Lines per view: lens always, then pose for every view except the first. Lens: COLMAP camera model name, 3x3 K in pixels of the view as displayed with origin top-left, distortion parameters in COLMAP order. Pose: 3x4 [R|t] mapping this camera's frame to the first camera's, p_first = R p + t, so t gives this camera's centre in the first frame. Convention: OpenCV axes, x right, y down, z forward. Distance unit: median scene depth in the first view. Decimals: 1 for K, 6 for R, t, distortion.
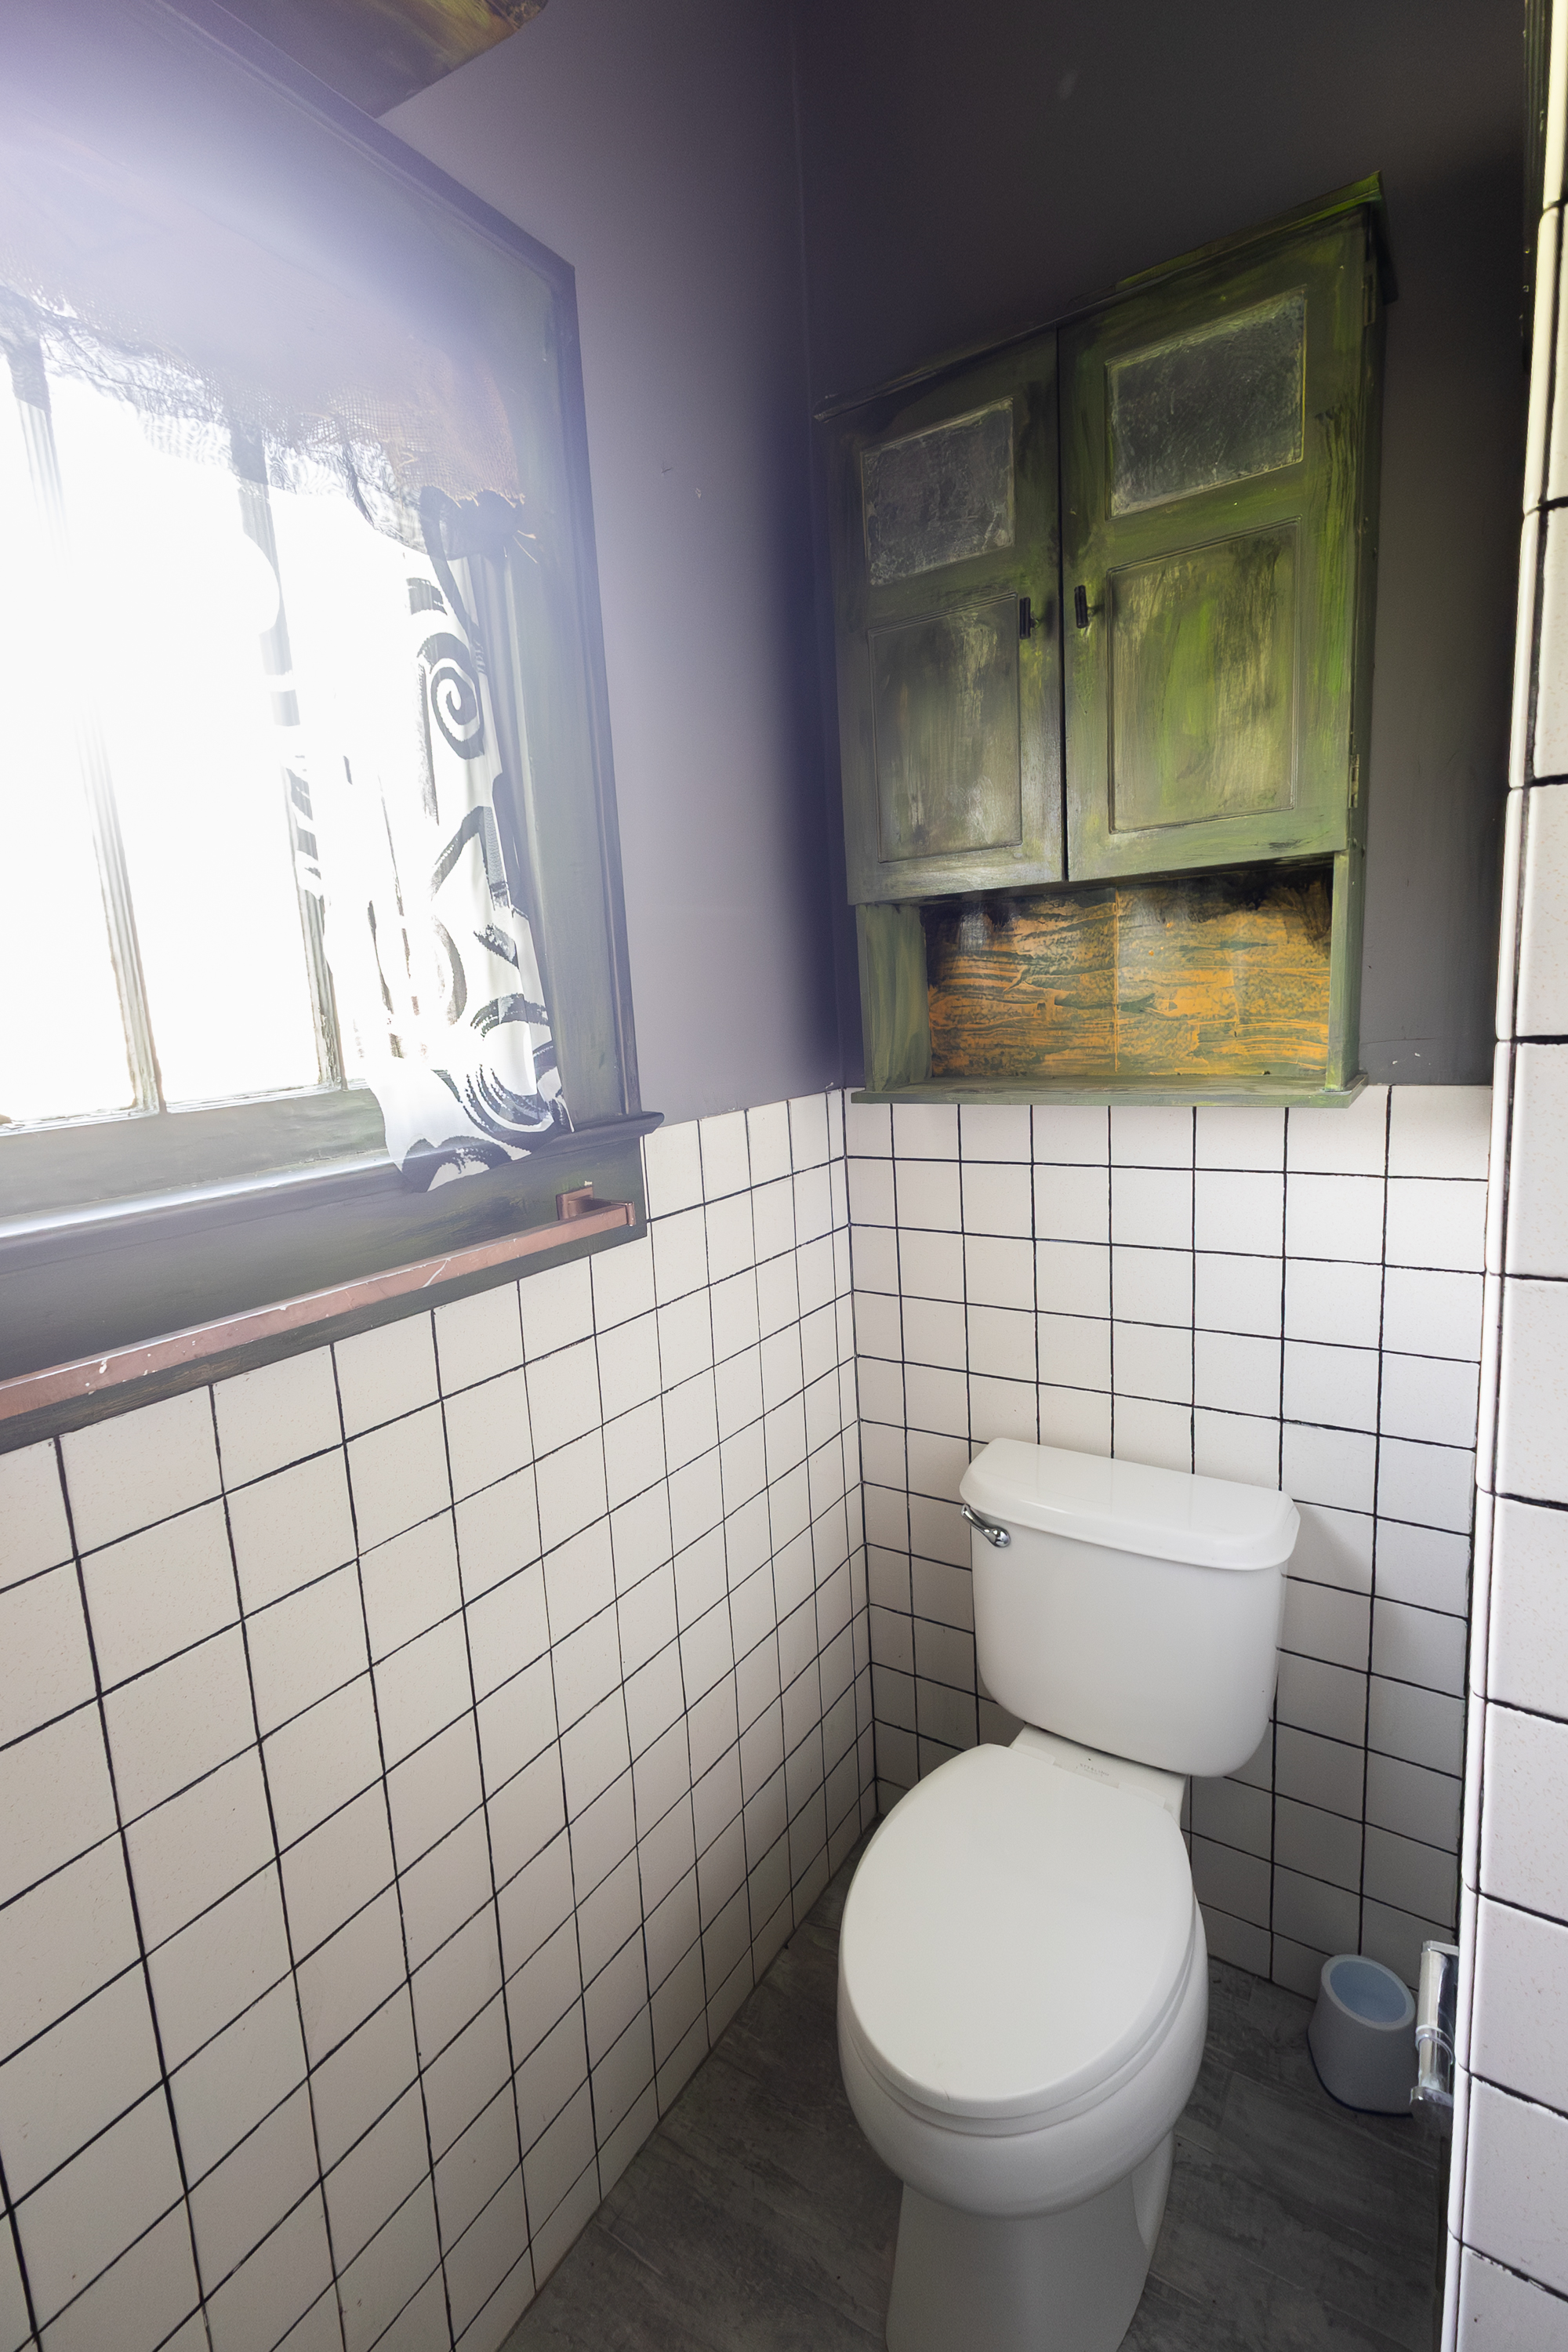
lens RADIAL K [[1077.4, 0, 788.0], [0, 1077.4, 1184.8], [0, 0, 1]] dist [0.010213, -0.000146]
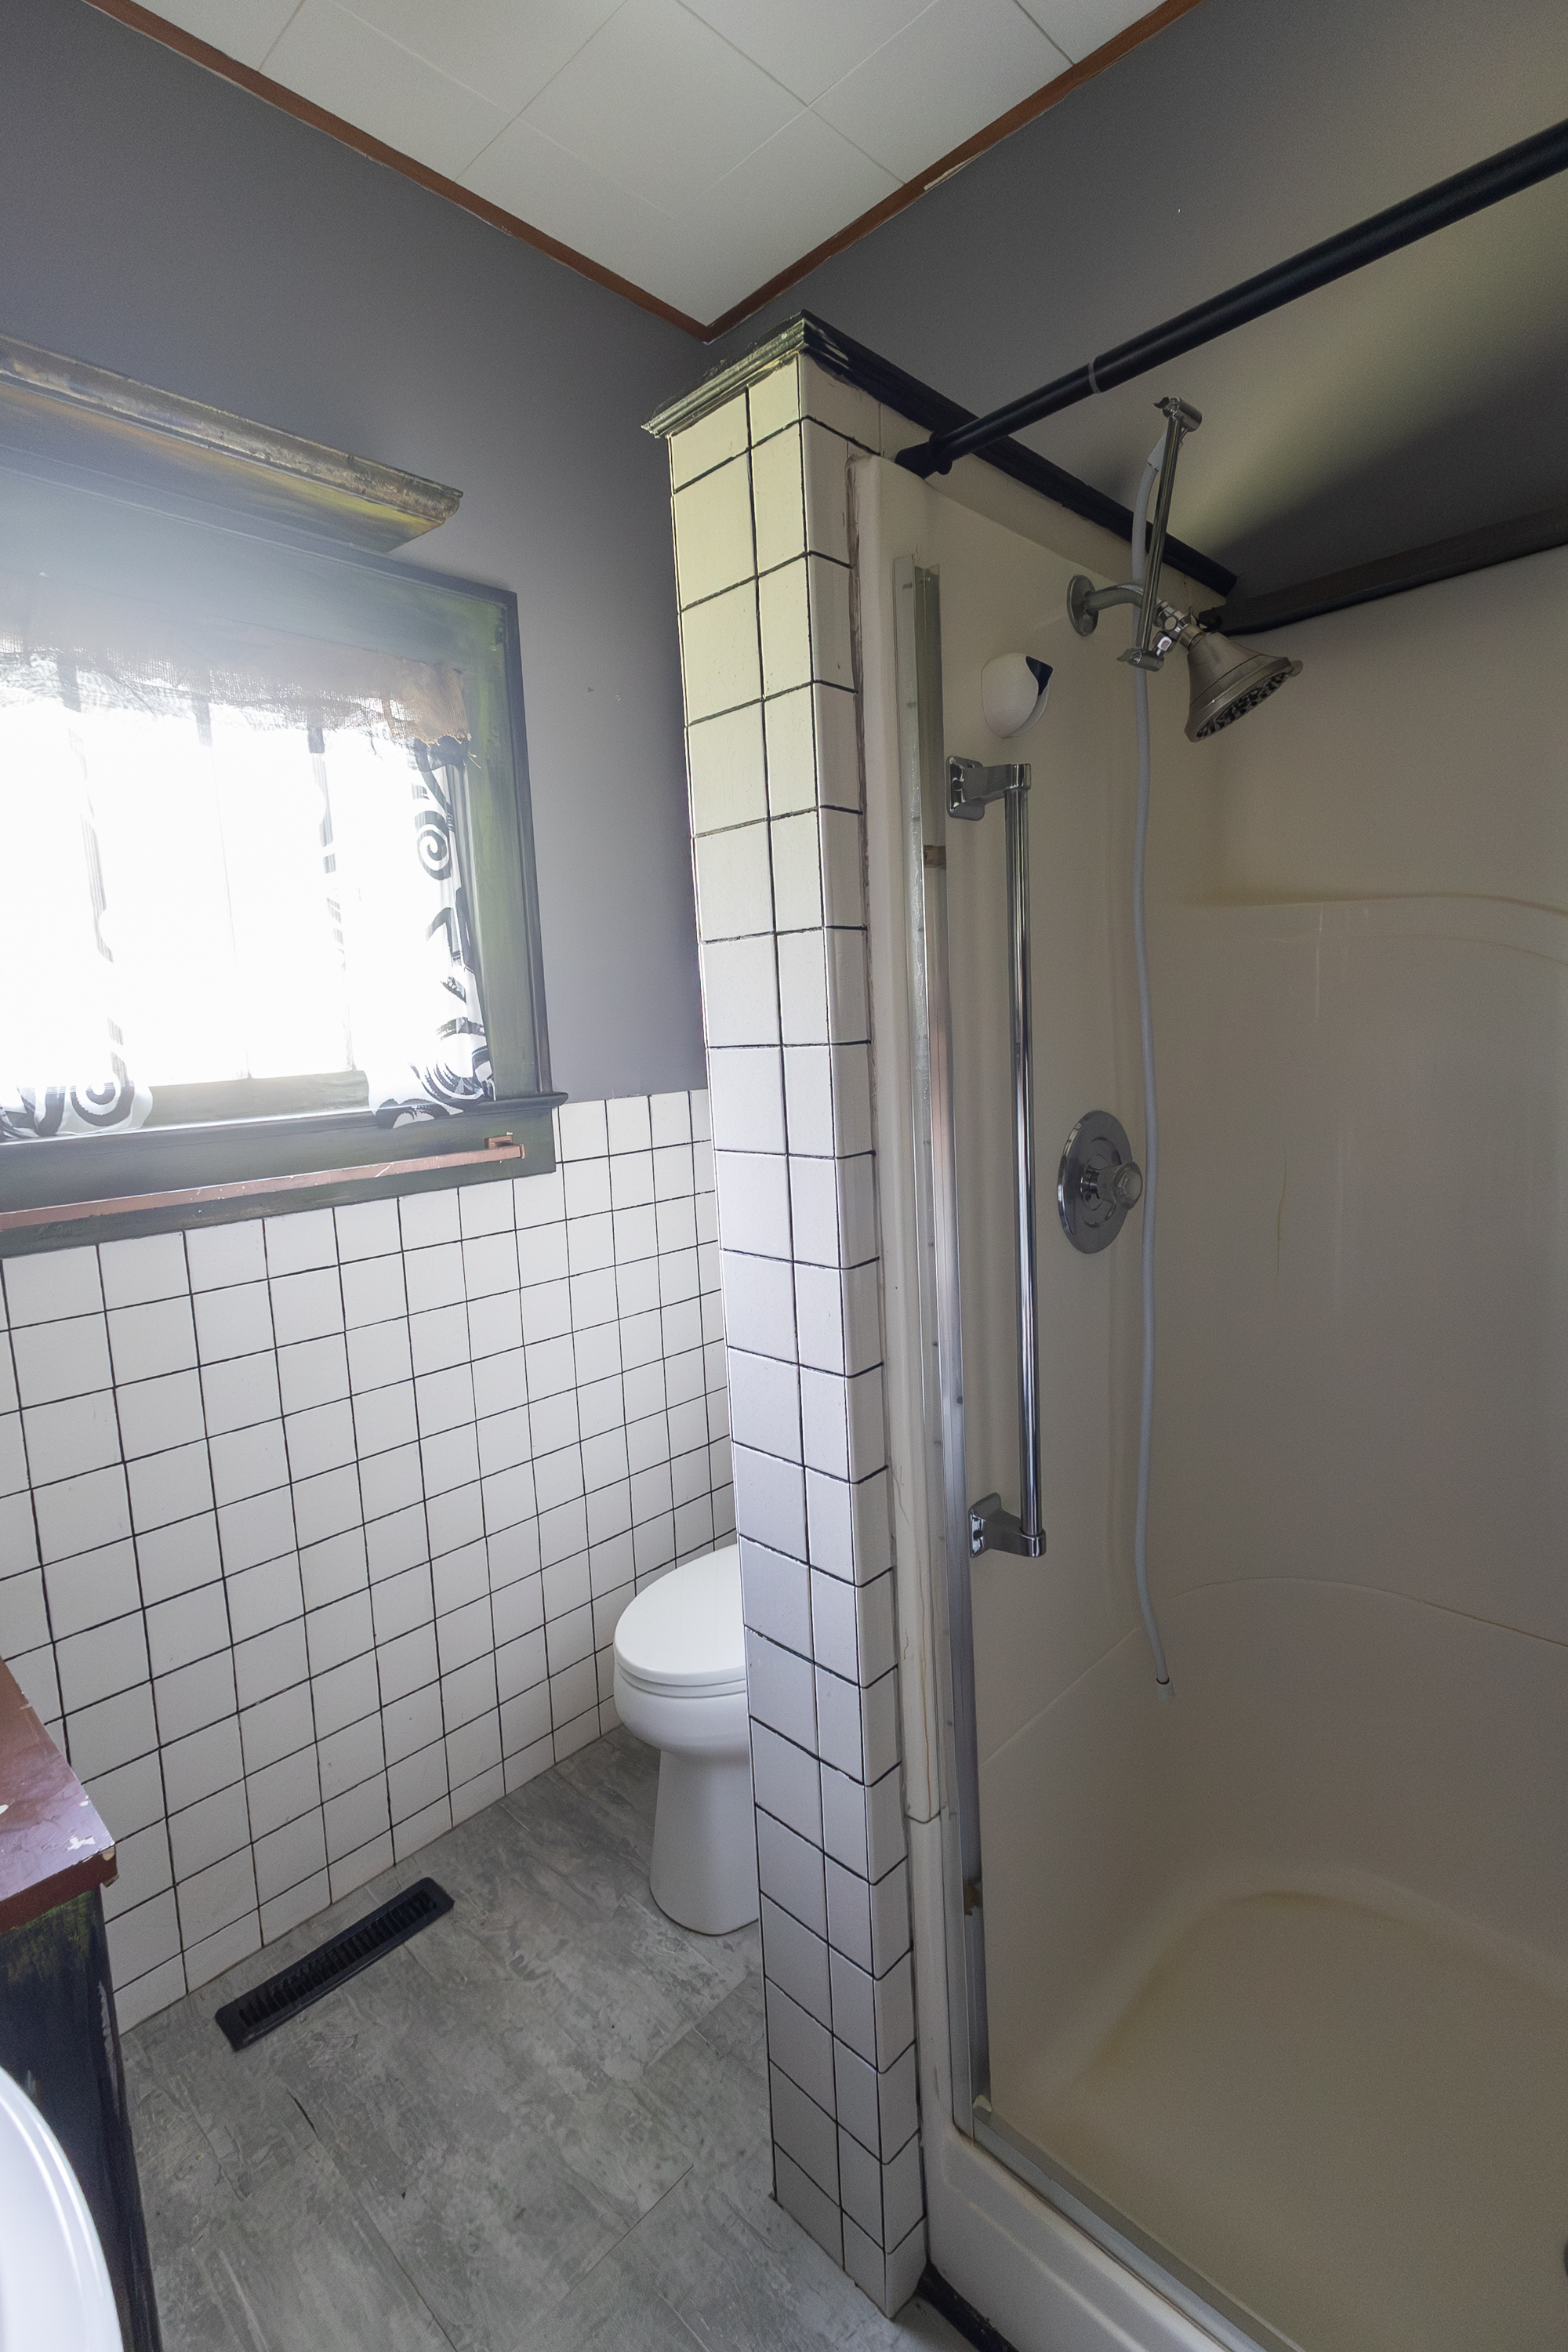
lens RADIAL K [[1070.8, 0, 784.0], [0, 1070.8, 1176.0], [0, 0, 1]] dist [-0.001119, 0.000248]
pose [[0.981581, 0.043046, -0.186135, 0.562406], [-0.046939, 0.998761, -0.016557, 0.074577], [0.185192, 0.024989, 0.982385, -0.543504]]
